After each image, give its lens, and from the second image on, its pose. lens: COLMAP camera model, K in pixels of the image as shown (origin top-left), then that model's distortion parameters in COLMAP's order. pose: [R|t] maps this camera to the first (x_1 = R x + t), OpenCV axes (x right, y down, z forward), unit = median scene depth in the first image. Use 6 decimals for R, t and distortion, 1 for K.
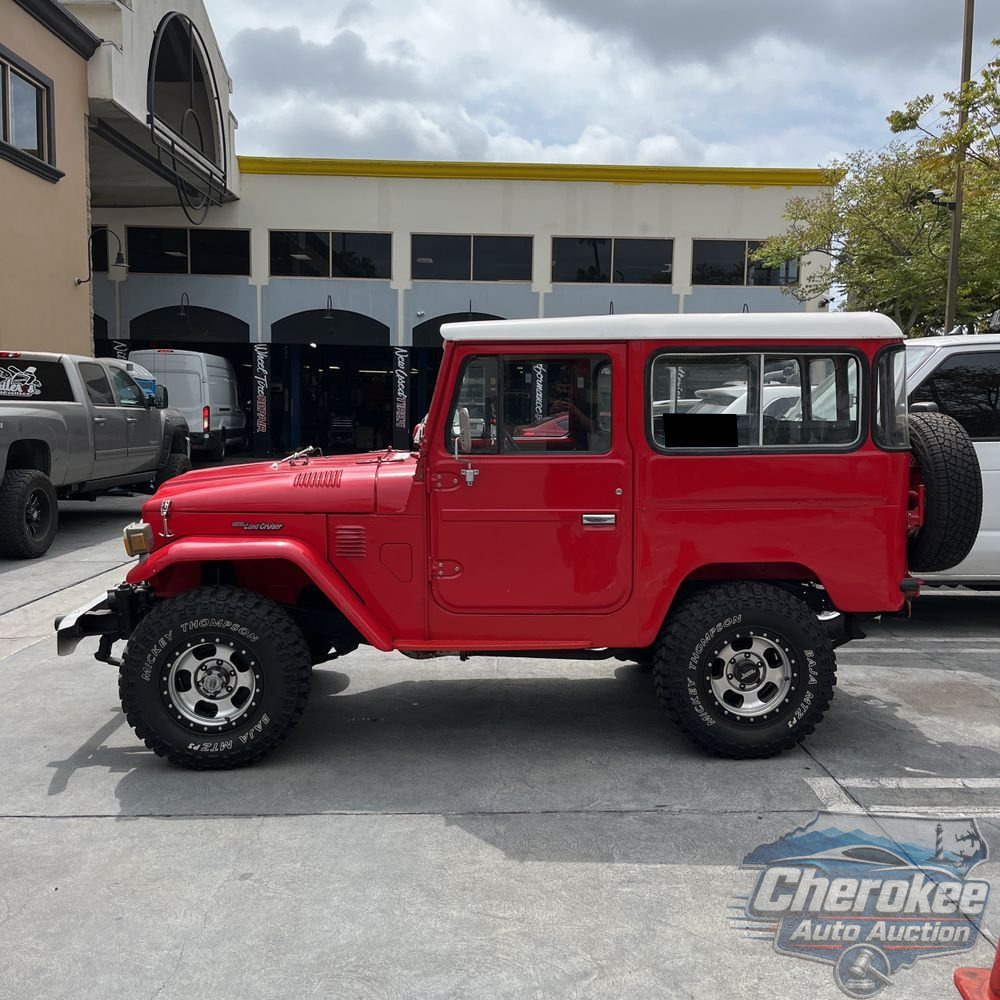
lens RADIAL K [[1018.0, 0, 510.6], [0, 1018.0, 517.2], [0, 0, 1]] dist [0.017478, 0.000000]
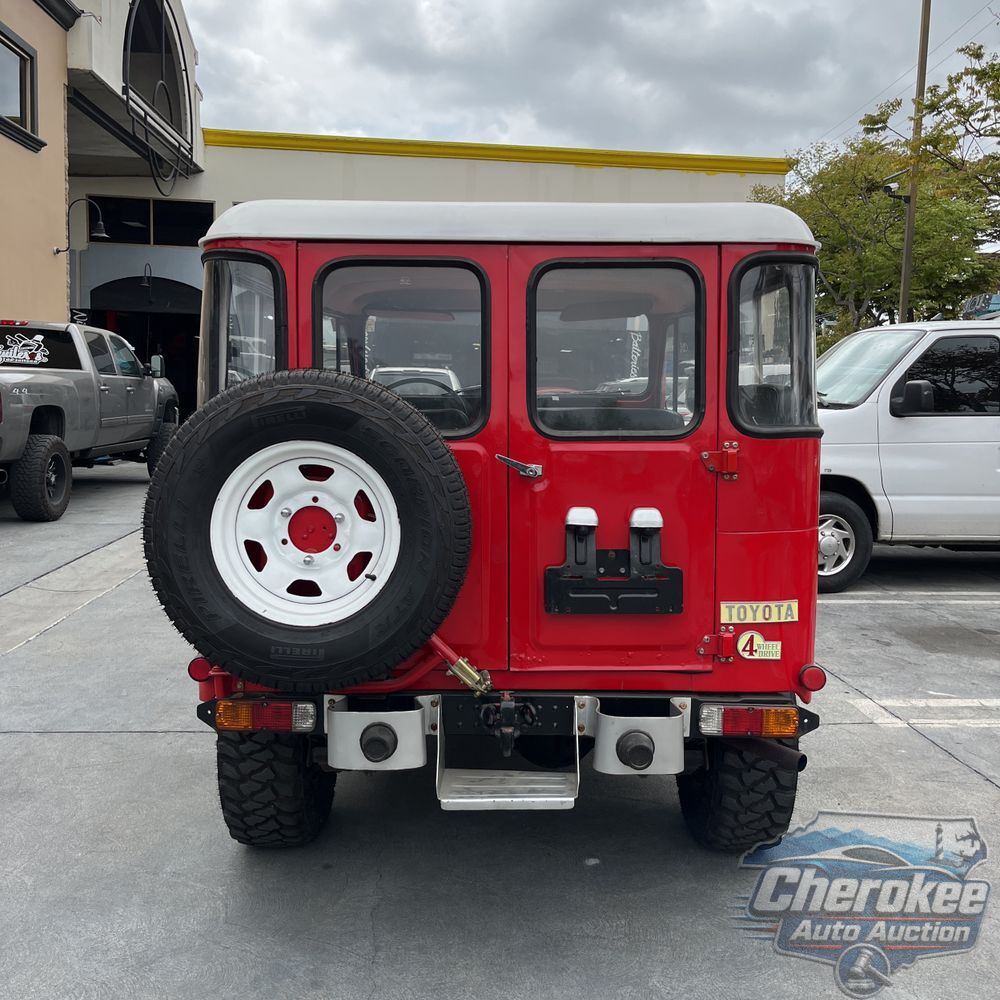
lens RADIAL K [[1018.0, 0, 509.3], [0, 1018.0, 498.6], [0, 0, 1]] dist [0.017478, 0.000000]
pose [[0.997933, 0.006637, 0.063922, -0.041536], [-0.006919, 0.999967, 0.004193, 0.005792], [-0.063892, -0.004626, 0.997946, -0.032767]]
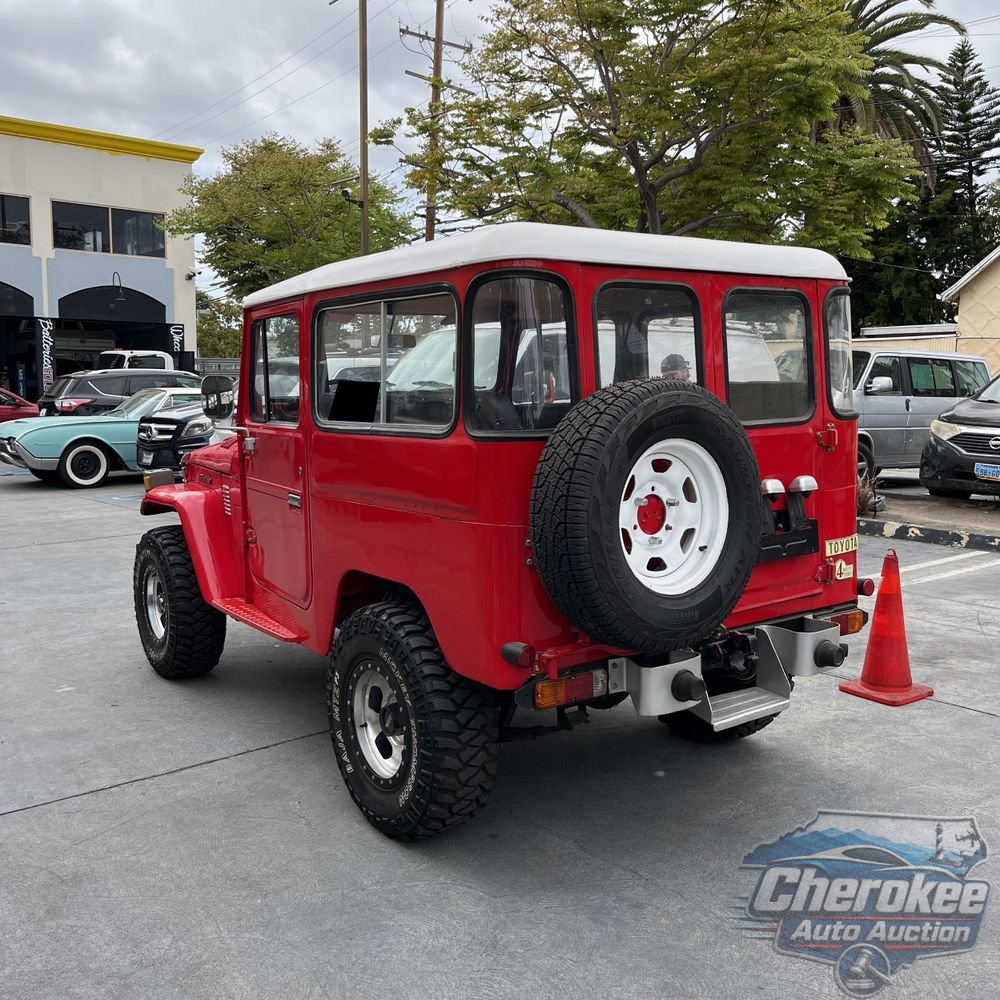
lens RADIAL K [[1018.0, 0, 508.3], [0, 1018.0, 494.4], [0, 0, 1]] dist [0.017478, 0.000000]
pose [[0.770569, -0.077502, 0.632627, -0.176672], [0.072747, 0.996787, 0.033507, 0.000579], [-0.633192, 0.020202, 0.773731, -0.004774]]
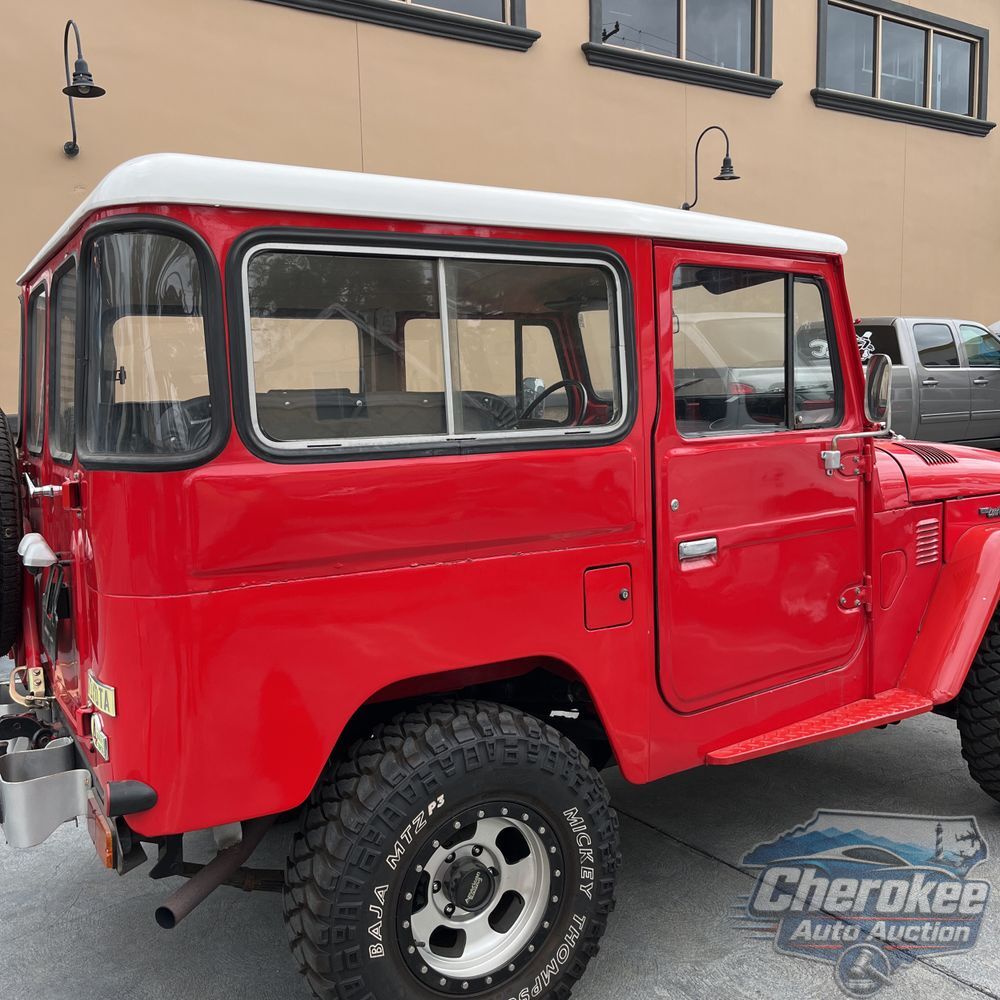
lens RADIAL K [[1011.8, 0, 504.0], [0, 1011.8, 497.7], [0, 0, 1]] dist [0.023449, 0.000000]
pose [[0.555244, 0.076805, -0.828133, 0.121397], [-0.060249, 0.996825, 0.052055, -0.007813], [0.829502, 0.020992, 0.558109, 0.084945]]
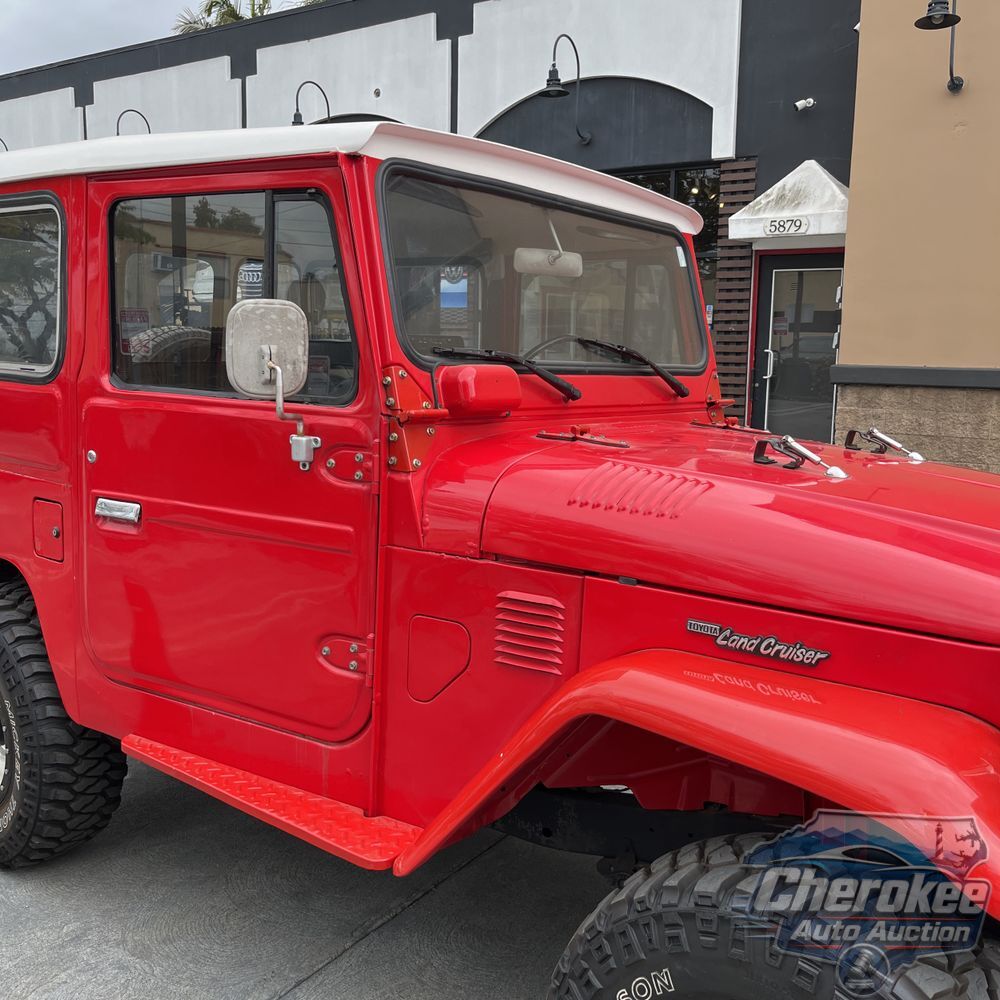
lens RADIAL K [[1011.8, 0, 498.0], [0, 1011.8, 500.5], [0, 0, 1]] dist [0.023449, 0.000000]
pose [[-0.564075, 0.113323, -0.817910, 0.098754], [-0.113845, 0.970405, 0.212965, -0.029907], [0.817837, 0.213244, -0.534480, 0.298842]]
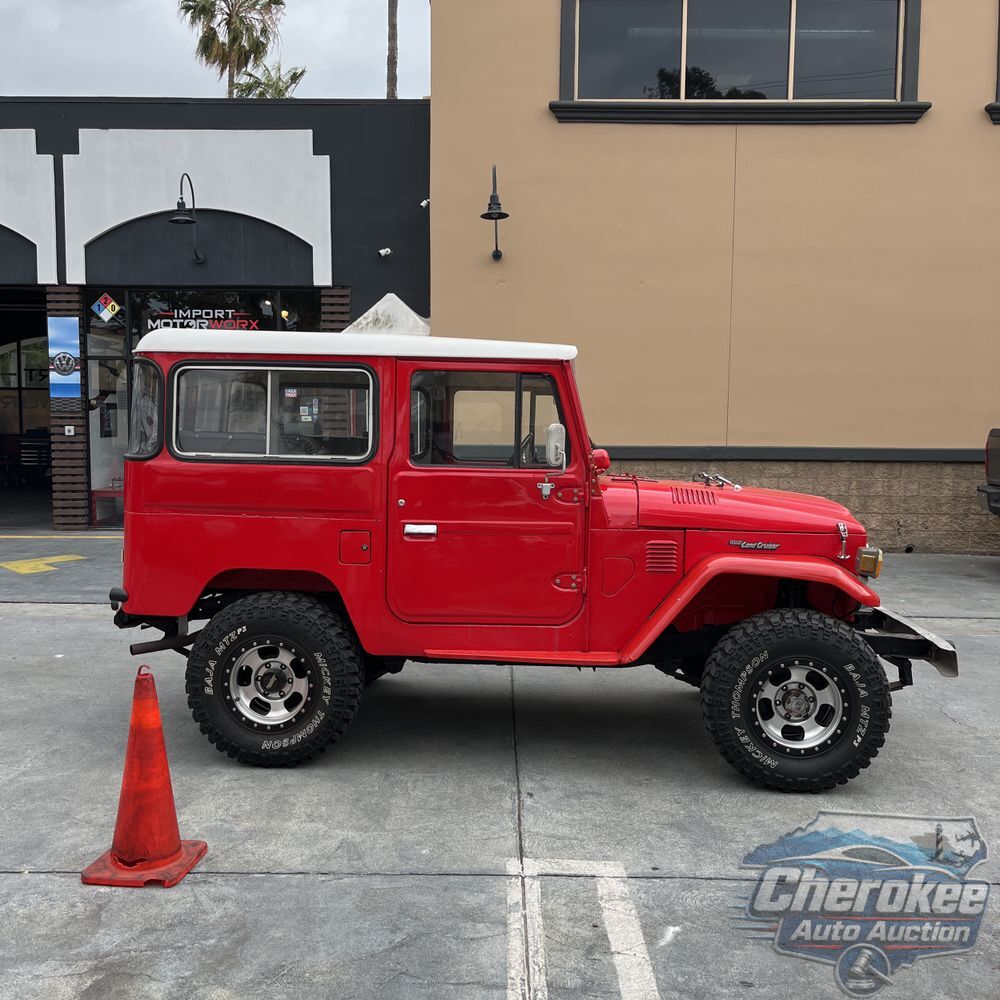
lens RADIAL K [[1011.8, 0, 494.1], [0, 1011.8, 502.9], [0, 0, 1]] dist [0.023449, 0.000000]
pose [[-0.019973, 0.068967, -0.997419, 0.268701], [-0.120564, 0.990172, 0.070880, -0.021512], [0.992505, 0.121668, -0.011462, 0.208251]]
